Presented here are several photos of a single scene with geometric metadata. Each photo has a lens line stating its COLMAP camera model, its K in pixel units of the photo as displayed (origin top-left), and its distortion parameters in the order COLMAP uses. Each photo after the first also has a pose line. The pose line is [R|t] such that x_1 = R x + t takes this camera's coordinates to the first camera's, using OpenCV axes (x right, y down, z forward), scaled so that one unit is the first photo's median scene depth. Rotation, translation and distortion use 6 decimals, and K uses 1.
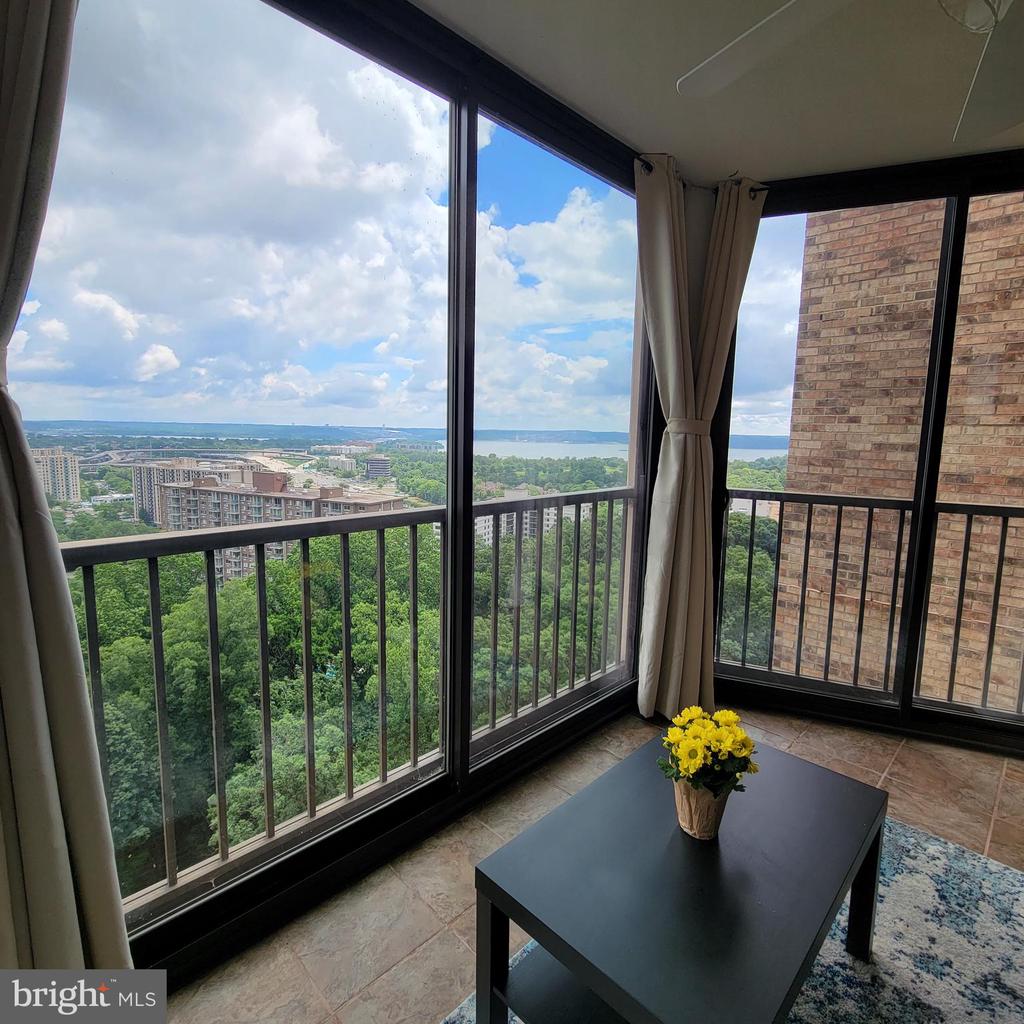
lens RADIAL K [[558.5, 0, 515.1], [0, 558.5, 499.8], [0, 0, 1]] dist [0.001451, -0.002355]
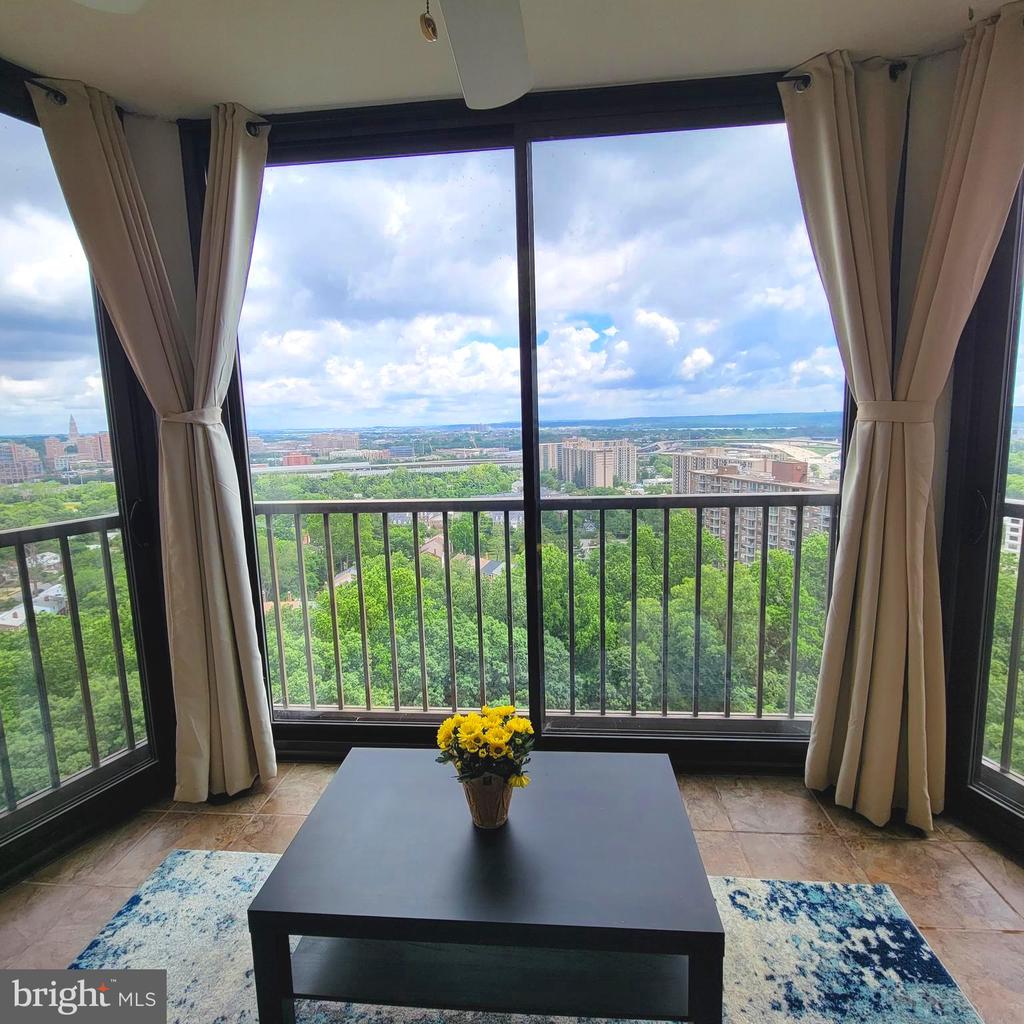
lens RADIAL K [[558.5, 0, 515.1], [0, 558.5, 499.8], [0, 0, 1]] dist [0.001451, -0.002355]
pose [[0.640013, 0.066530, -0.765479, 0.796180], [-0.051760, 0.997714, 0.043438, -0.025862], [0.766619, 0.011821, 0.641993, 0.245395]]
